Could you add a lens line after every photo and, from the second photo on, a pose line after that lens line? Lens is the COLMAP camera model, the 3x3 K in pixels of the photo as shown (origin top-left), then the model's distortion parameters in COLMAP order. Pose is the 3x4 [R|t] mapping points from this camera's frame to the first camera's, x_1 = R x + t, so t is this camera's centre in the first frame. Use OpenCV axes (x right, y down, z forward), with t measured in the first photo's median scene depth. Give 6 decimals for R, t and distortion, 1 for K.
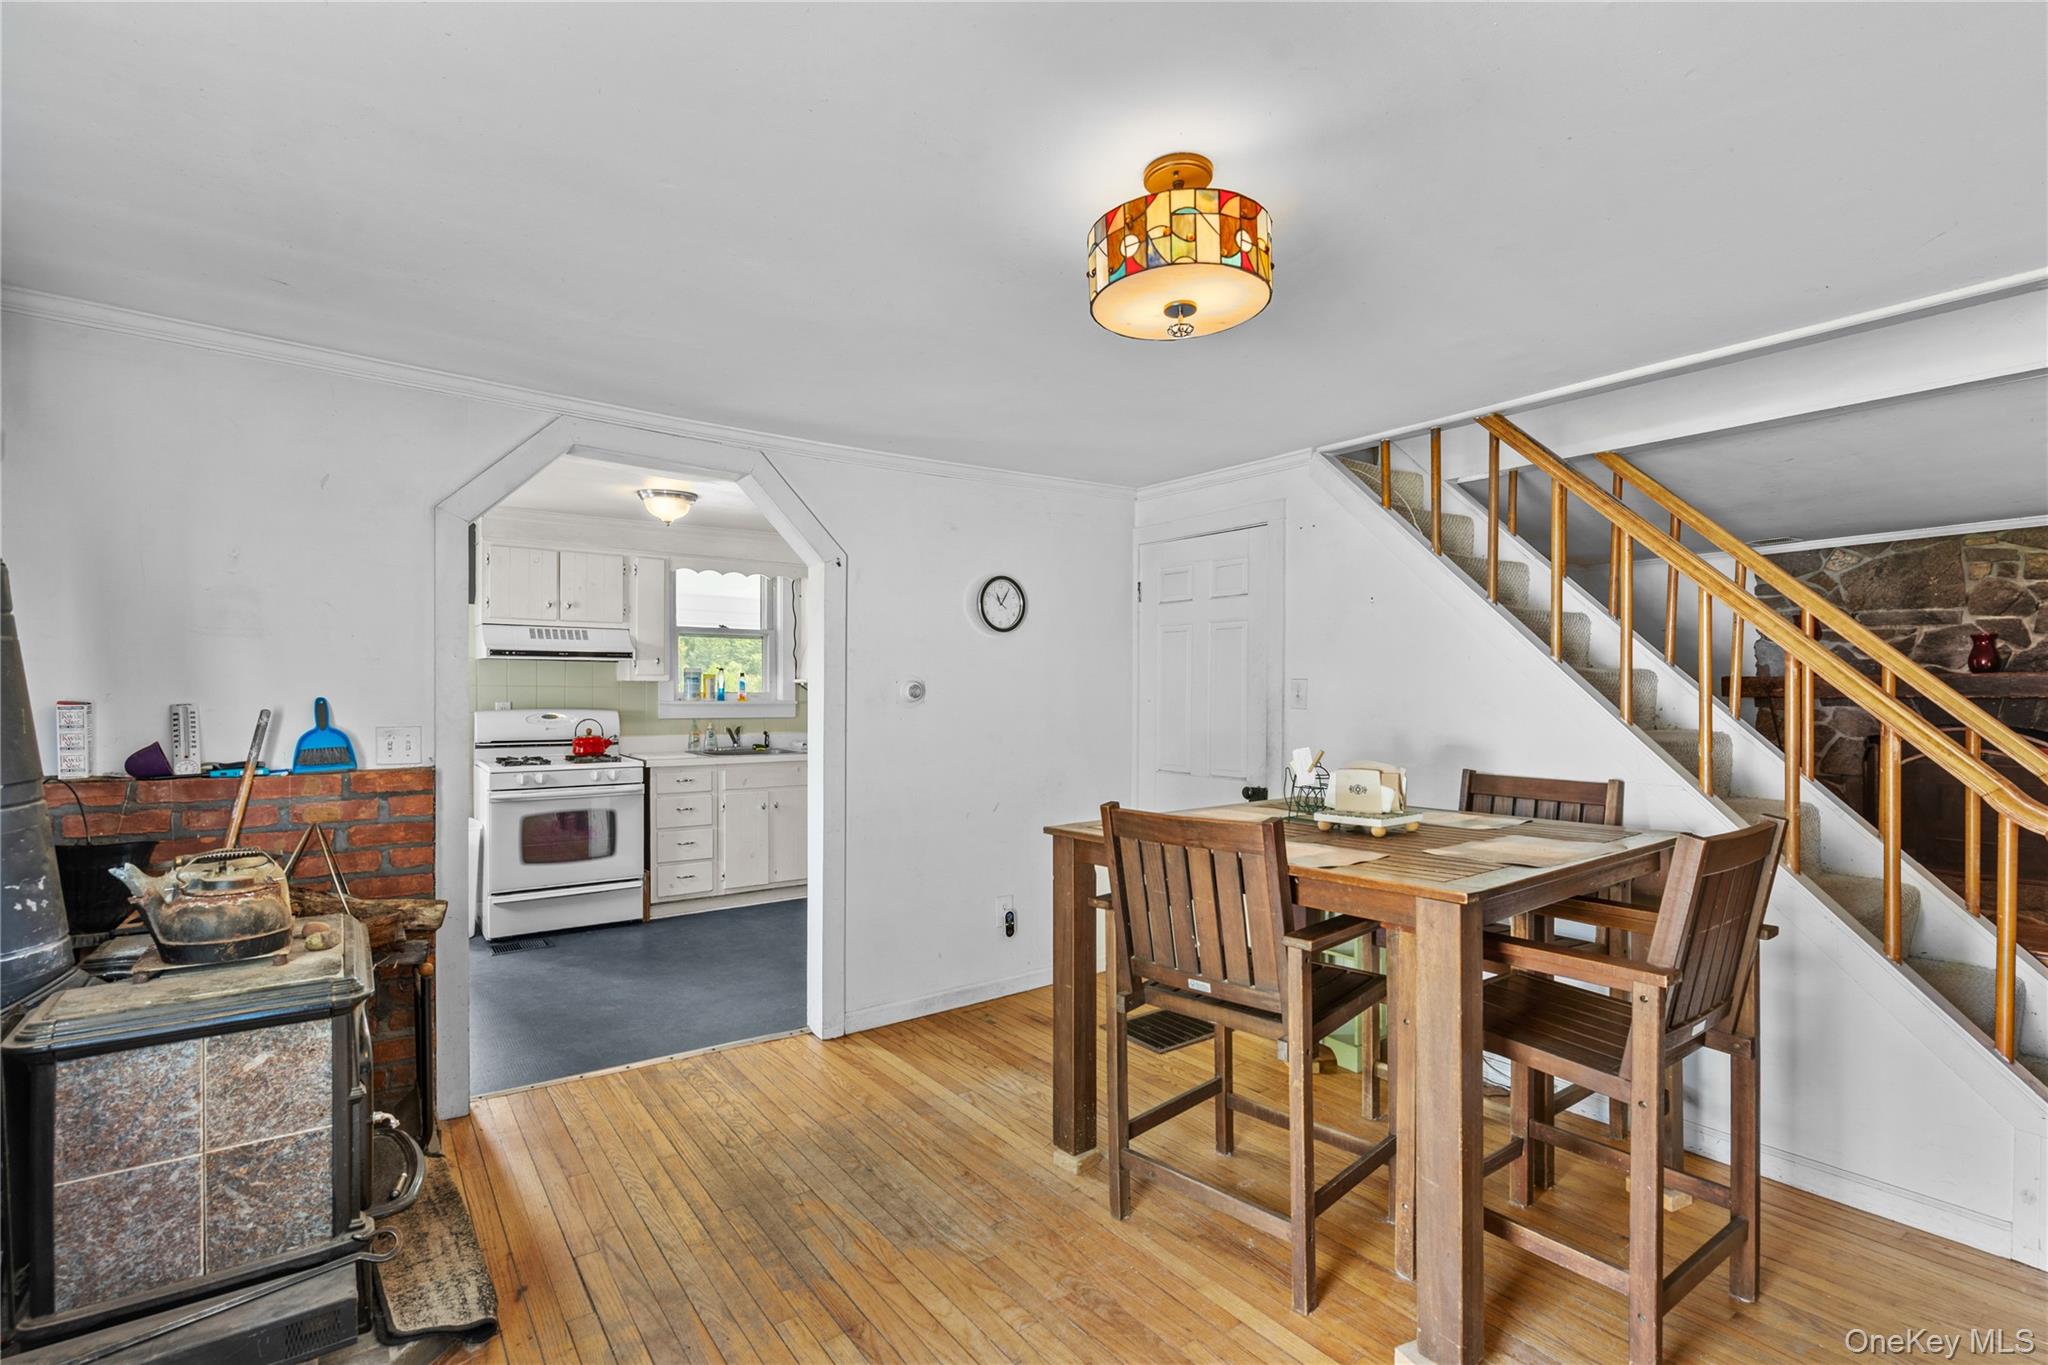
lens RADIAL K [[948.9, 0, 950.4], [0, 948.9, 703.4], [0, 0, 1]] dist [0.000679, -0.000607]
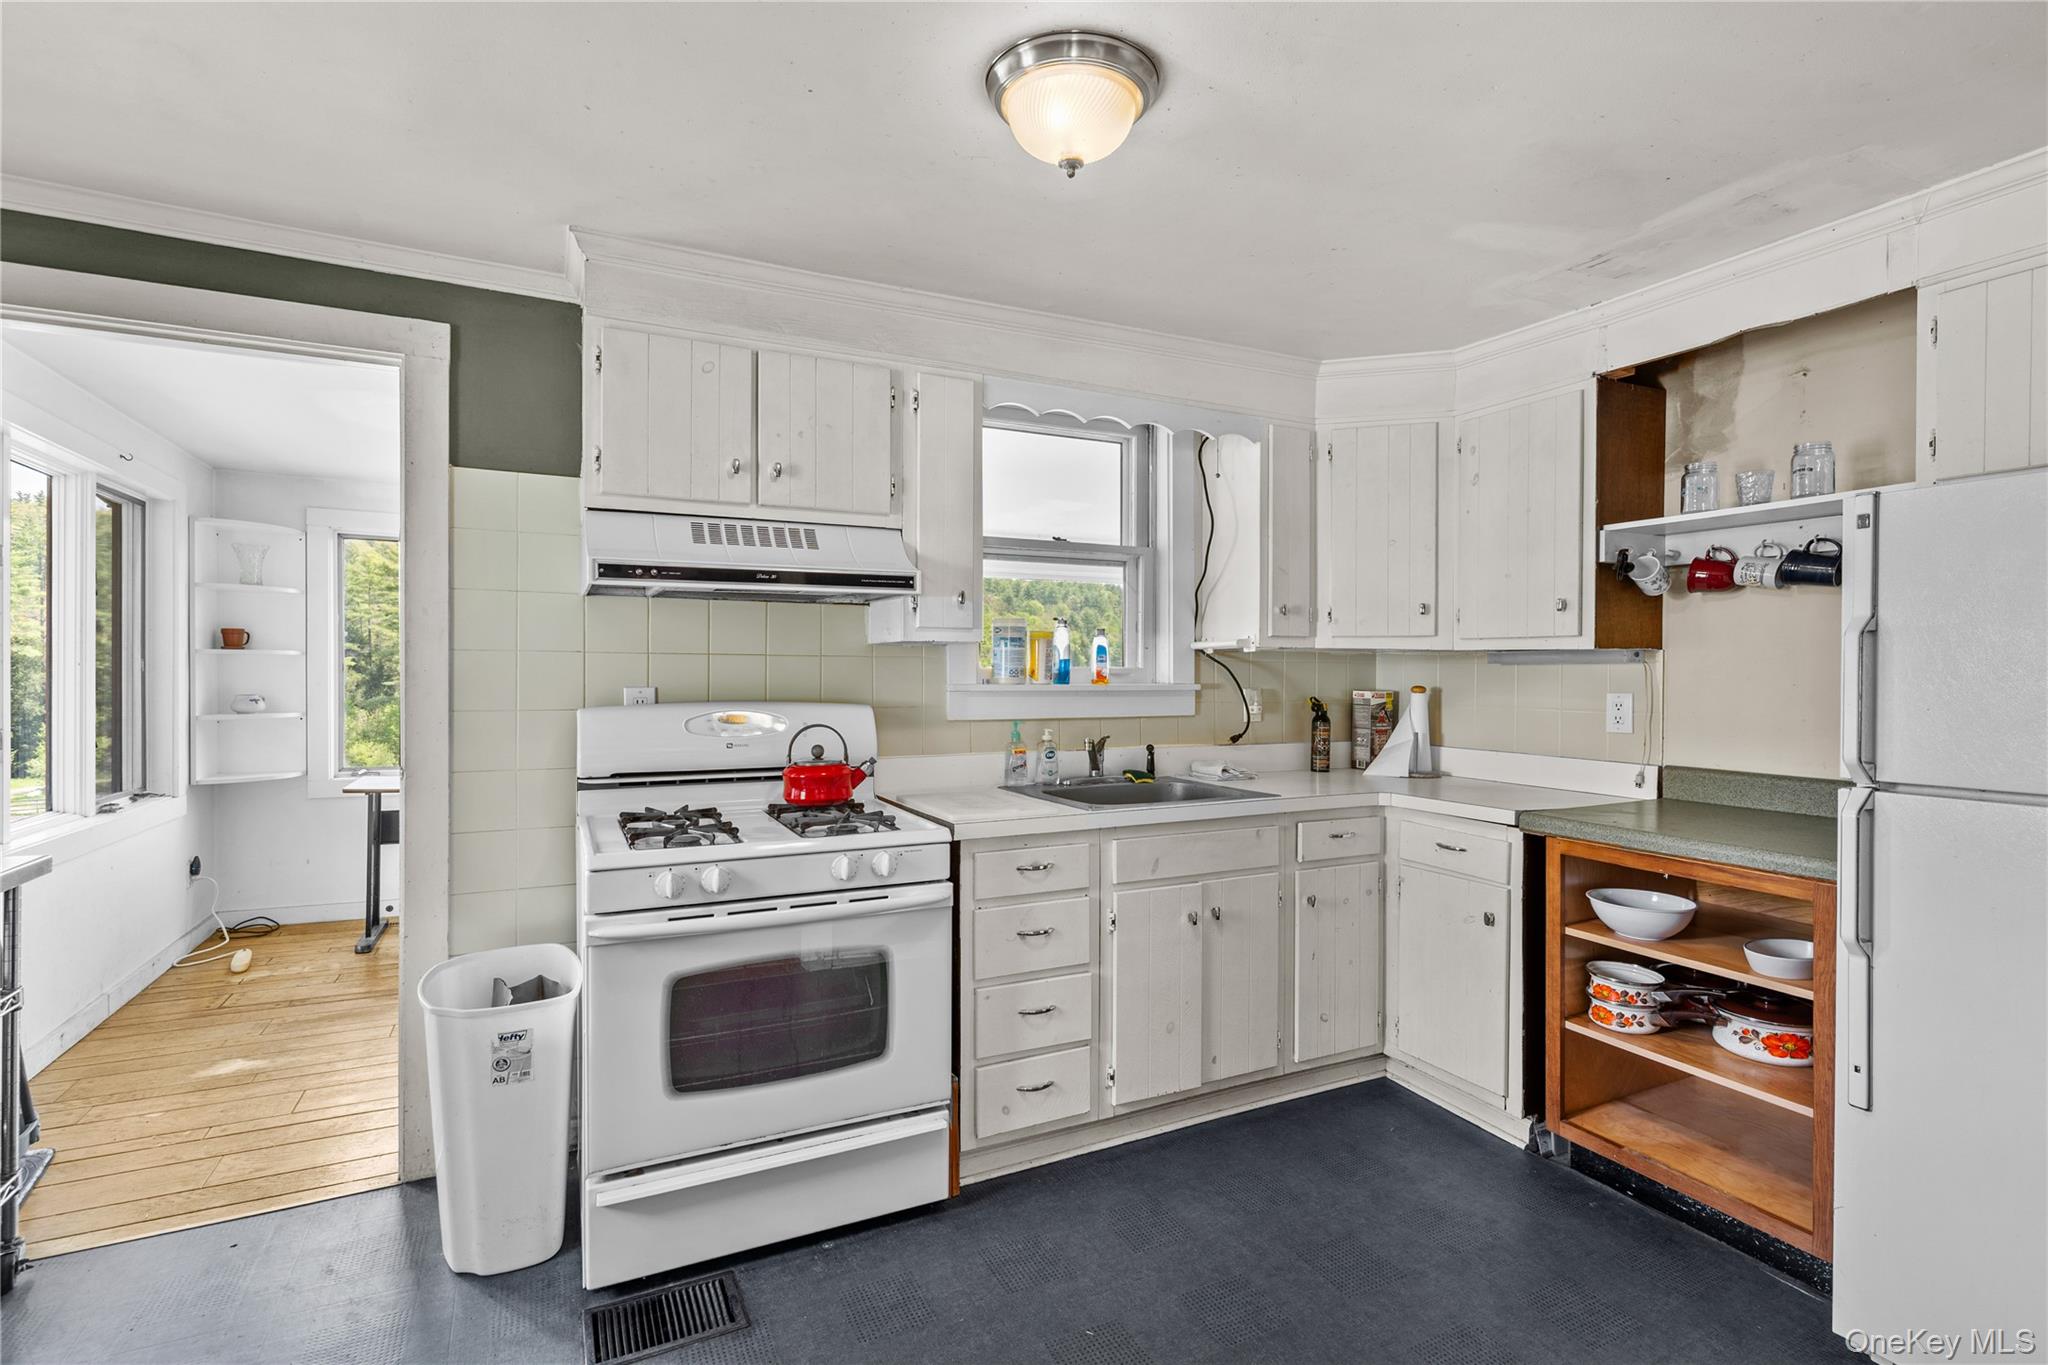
lens RADIAL K [[948.9, 0, 1030.7], [0, 948.9, 677.6], [0, 0, 1]] dist [0.000679, -0.000607]
pose [[0.995978, -0.001269, -0.089586, -0.242928], [0.000867, 0.999989, -0.004526, -0.004217], [0.089591, 0.004430, 0.995969, 0.565845]]
